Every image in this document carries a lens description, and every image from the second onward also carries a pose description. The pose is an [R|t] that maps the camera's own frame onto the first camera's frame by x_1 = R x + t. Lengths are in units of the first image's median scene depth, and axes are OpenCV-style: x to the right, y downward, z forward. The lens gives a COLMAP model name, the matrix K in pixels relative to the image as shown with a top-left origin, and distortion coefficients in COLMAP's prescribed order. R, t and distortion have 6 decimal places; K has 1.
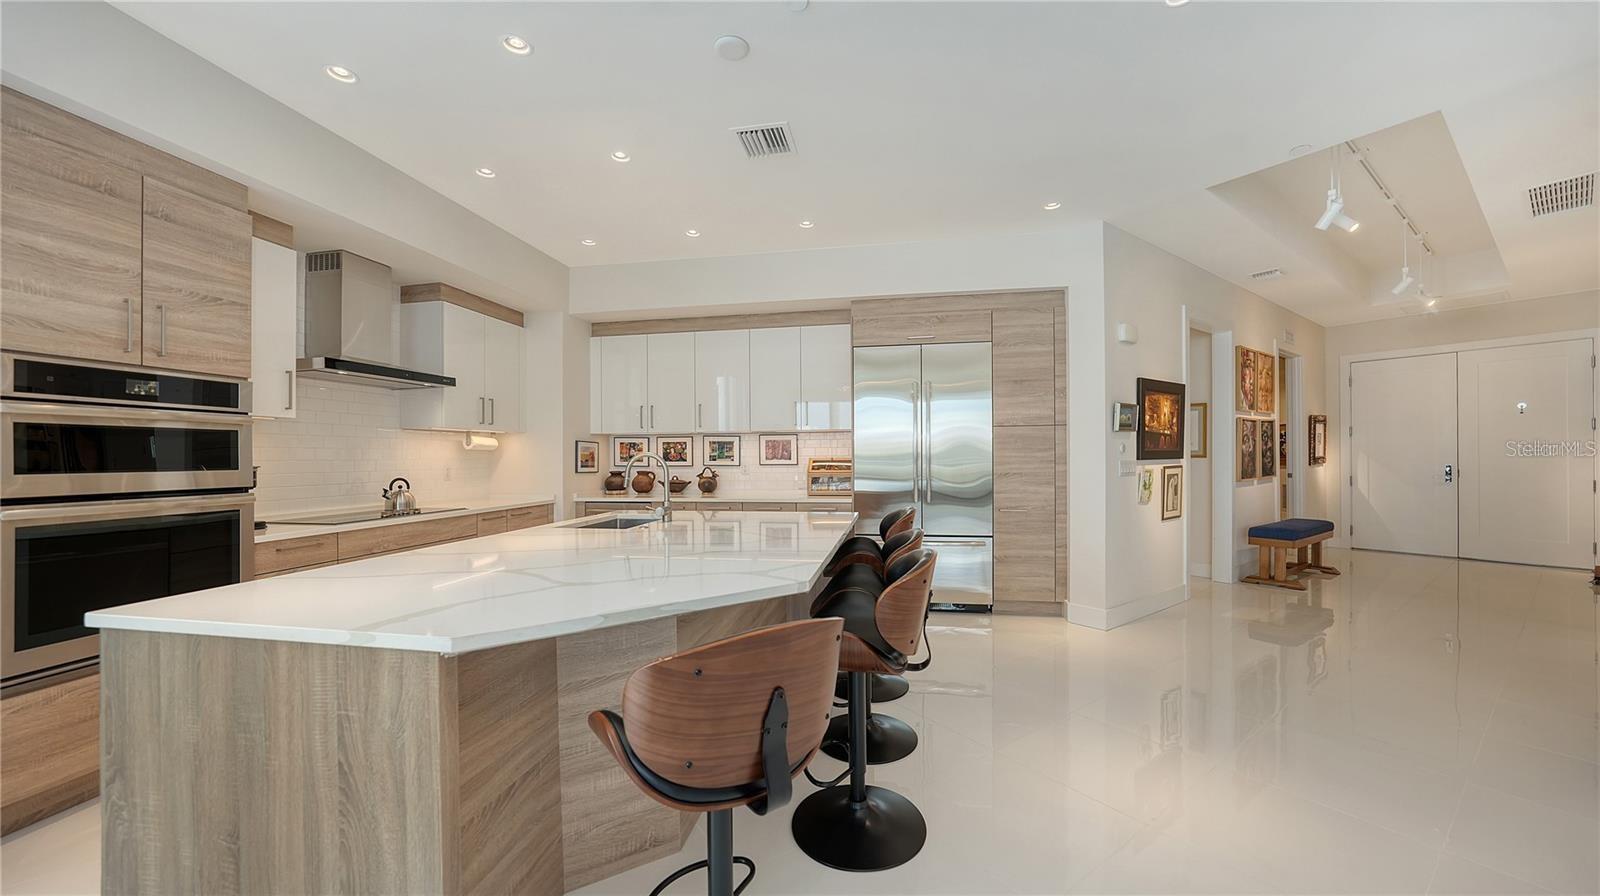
lens RADIAL K [[568.6, 0, 797.0], [0, 568.6, 455.2], [0, 0, 1]] dist [-0.002364, -0.000122]
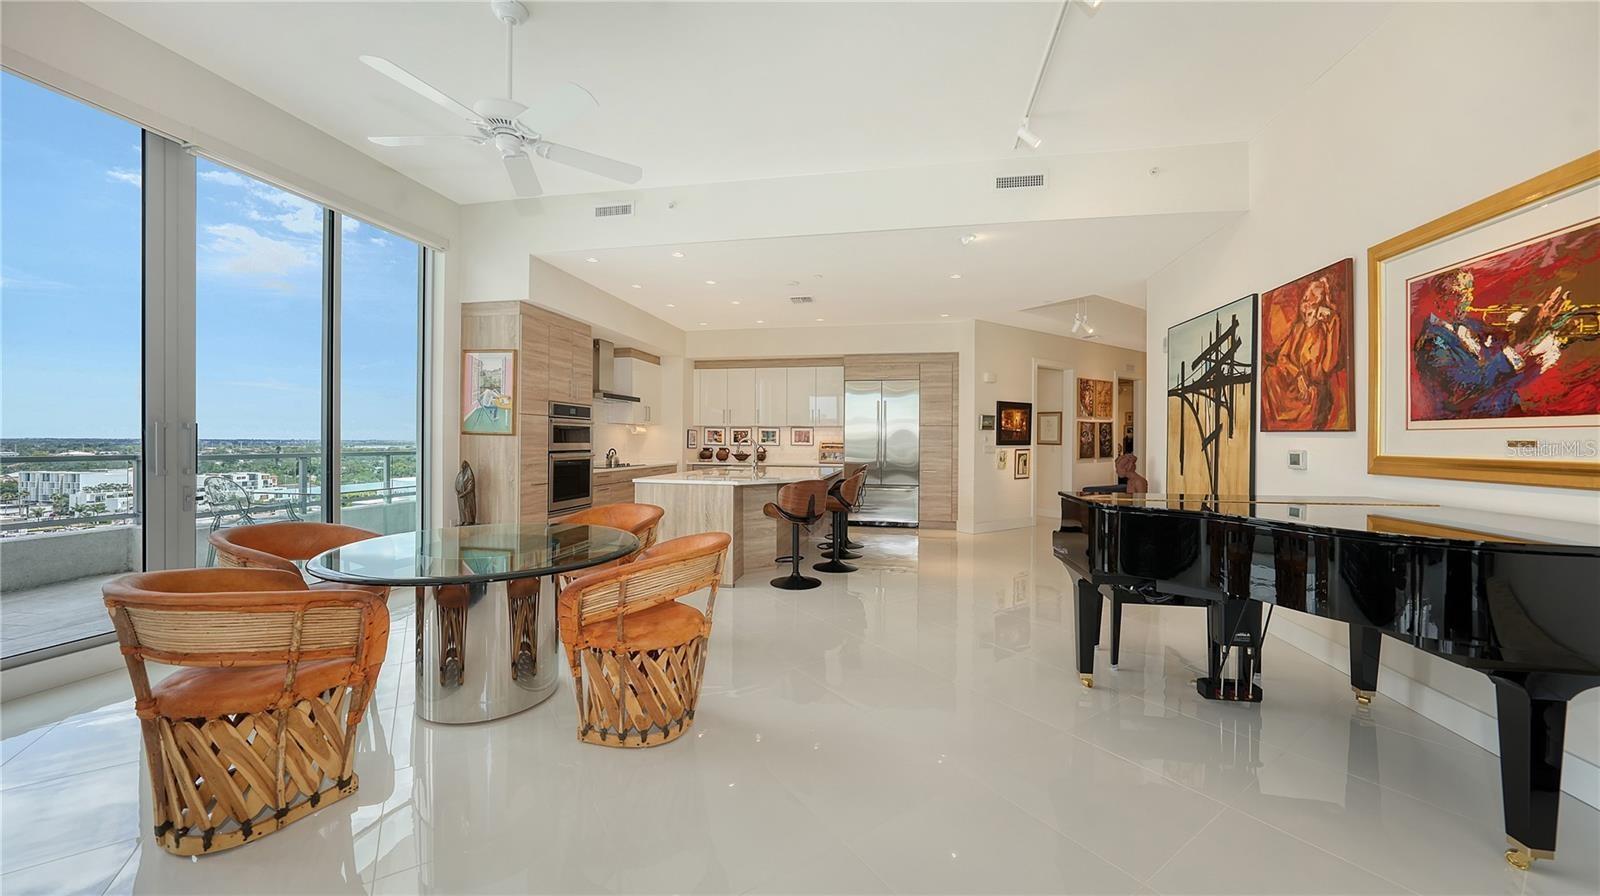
lens RADIAL K [[568.6, 0, 804.5], [0, 568.6, 442.4], [0, 0, 1]] dist [-0.002364, -0.000122]
pose [[0.999868, 0.015625, -0.004459, -0.017231], [-0.015592, 0.999852, 0.007224, -0.004075], [0.004571, -0.007153, 0.999964, -0.737980]]
